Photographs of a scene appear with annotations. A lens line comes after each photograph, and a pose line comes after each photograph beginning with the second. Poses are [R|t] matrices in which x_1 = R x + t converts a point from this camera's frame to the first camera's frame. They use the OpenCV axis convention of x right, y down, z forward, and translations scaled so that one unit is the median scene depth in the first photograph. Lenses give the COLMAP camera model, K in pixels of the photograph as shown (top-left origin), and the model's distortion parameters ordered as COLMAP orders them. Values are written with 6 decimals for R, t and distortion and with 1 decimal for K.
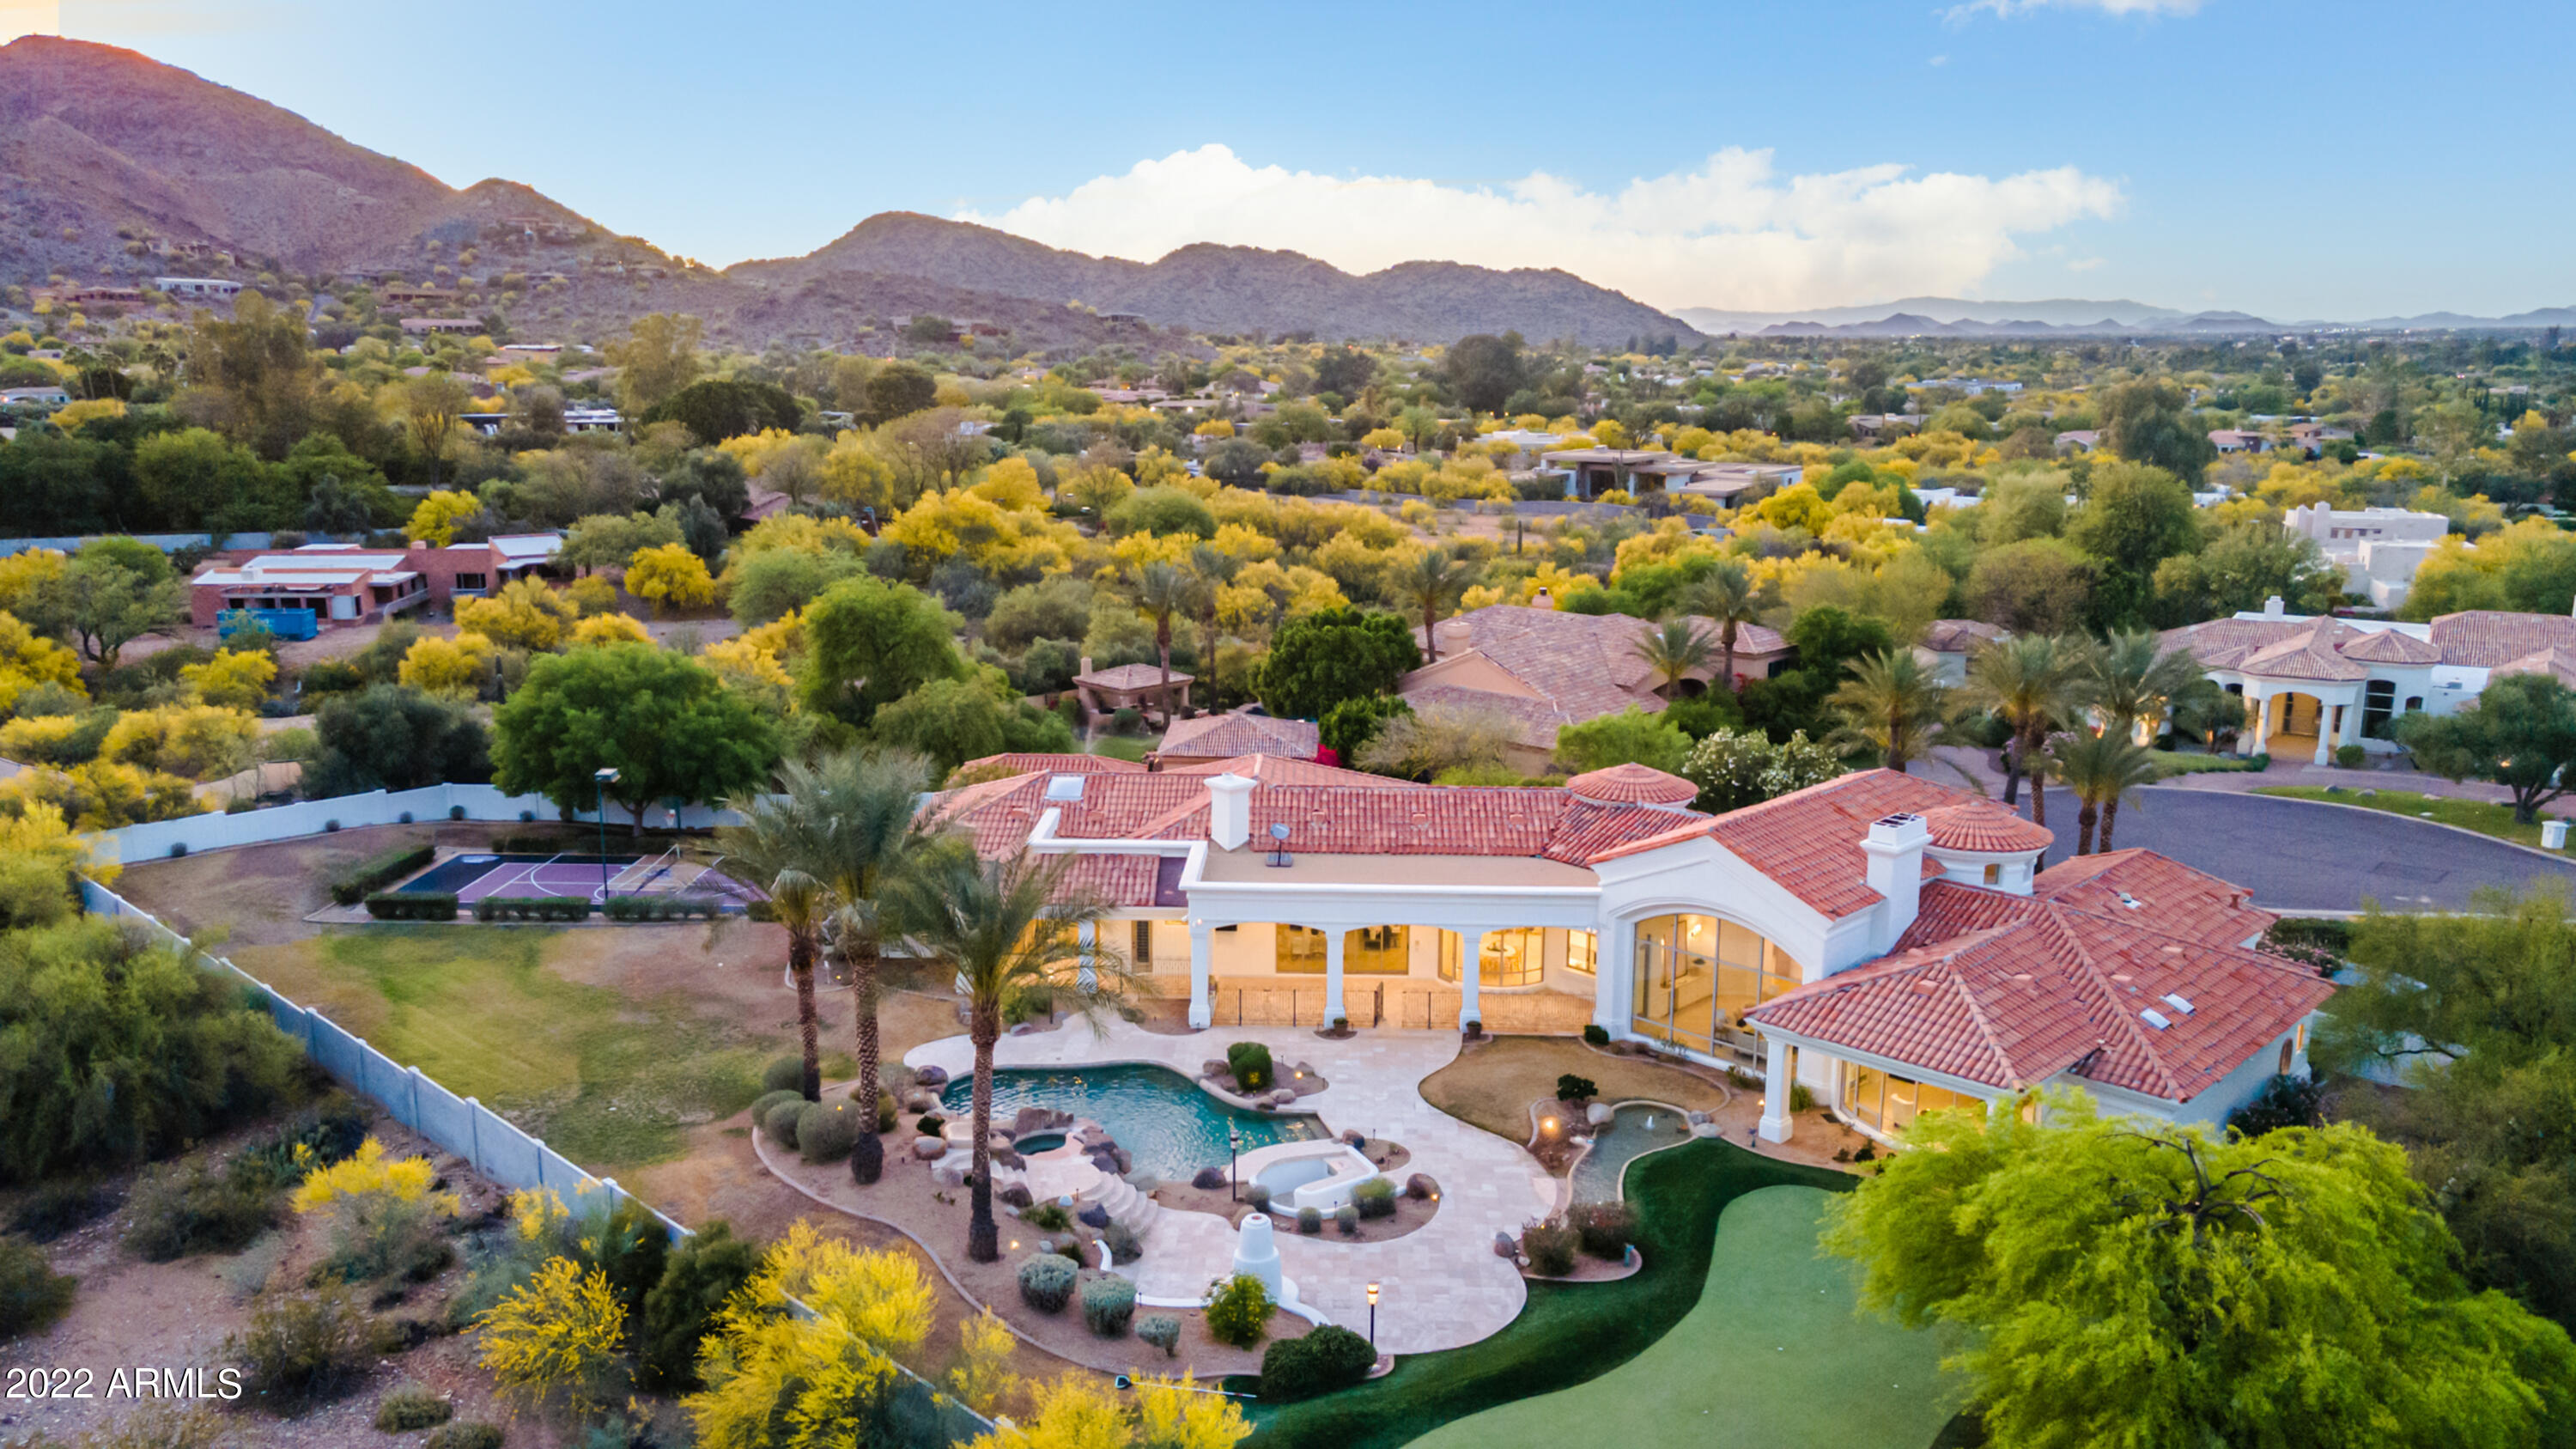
lens RADIAL K [[1880.1, 0, 1288.0], [0, 1880.1, 724.5], [0, 0, 1]] dist [0.015113, 0.055934]
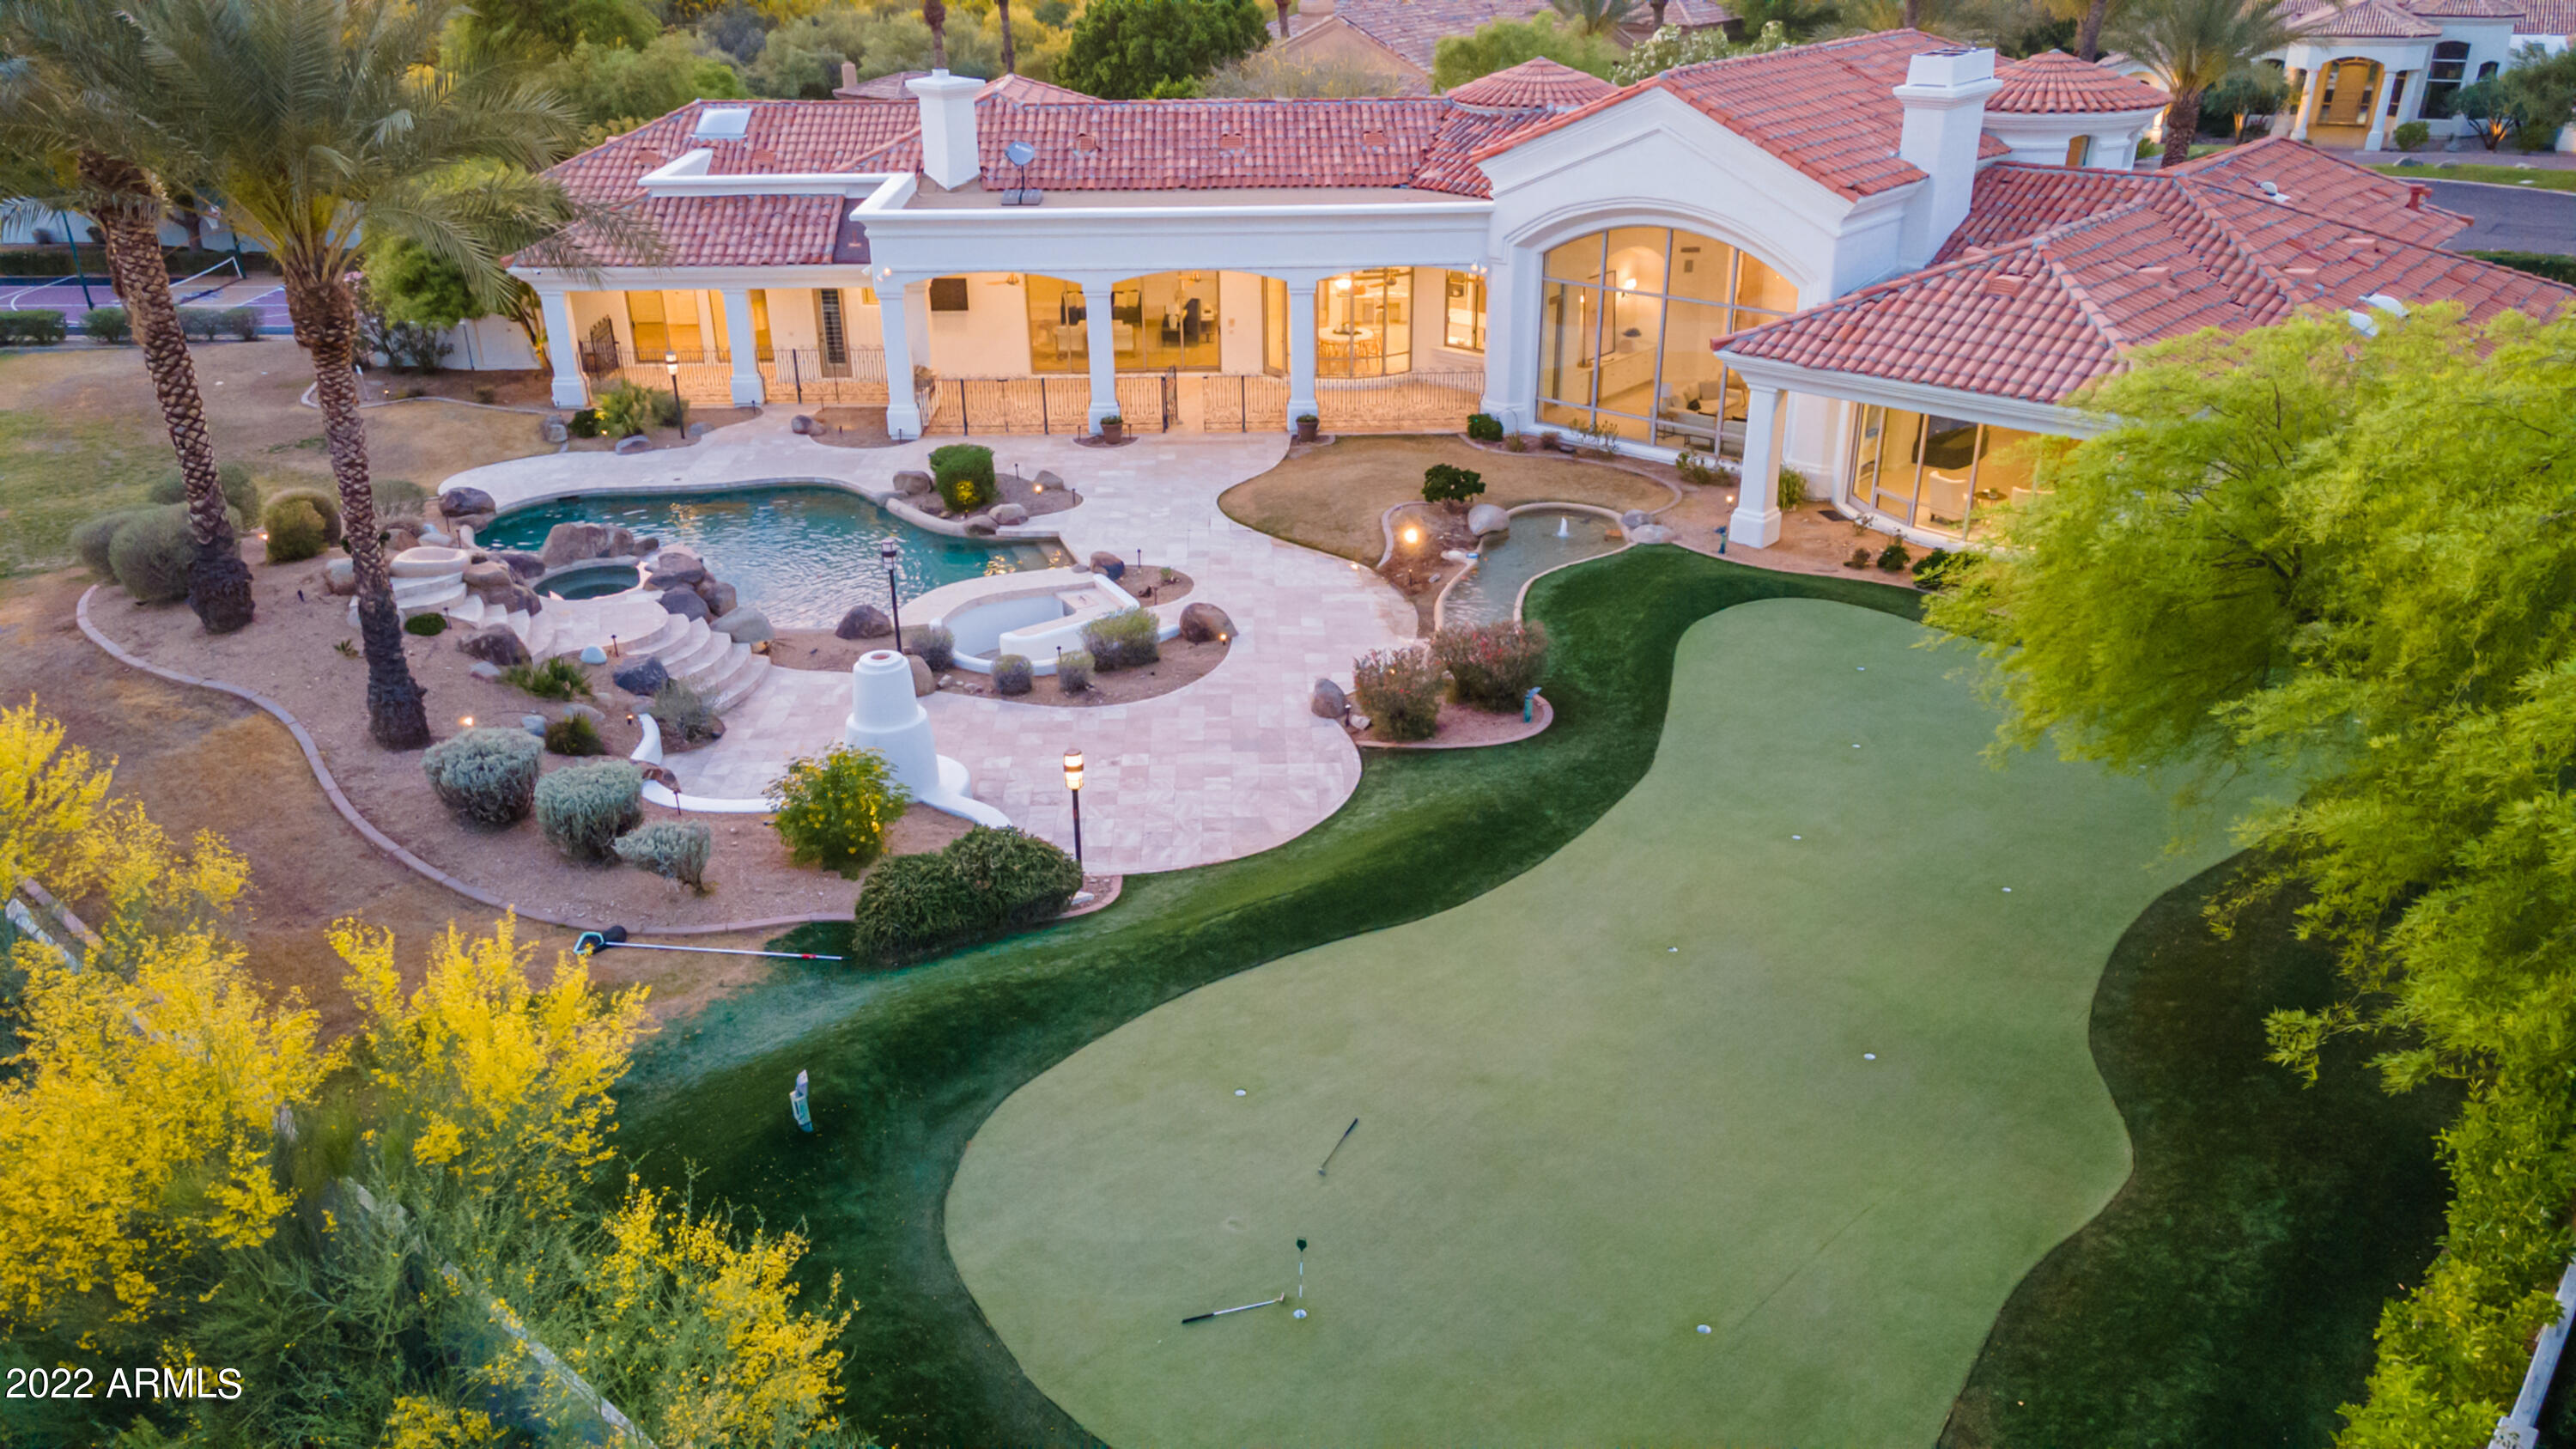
lens RADIAL K [[1880.1, 0, 1288.0], [0, 1880.1, 724.5], [0, 0, 1]] dist [0.015113, 0.055934]
pose [[0.998172, -0.036252, 0.048361, 0.063189], [0.024167, 0.972792, 0.230418, 0.125996], [-0.055398, -0.228828, 0.971889, 0.358125]]
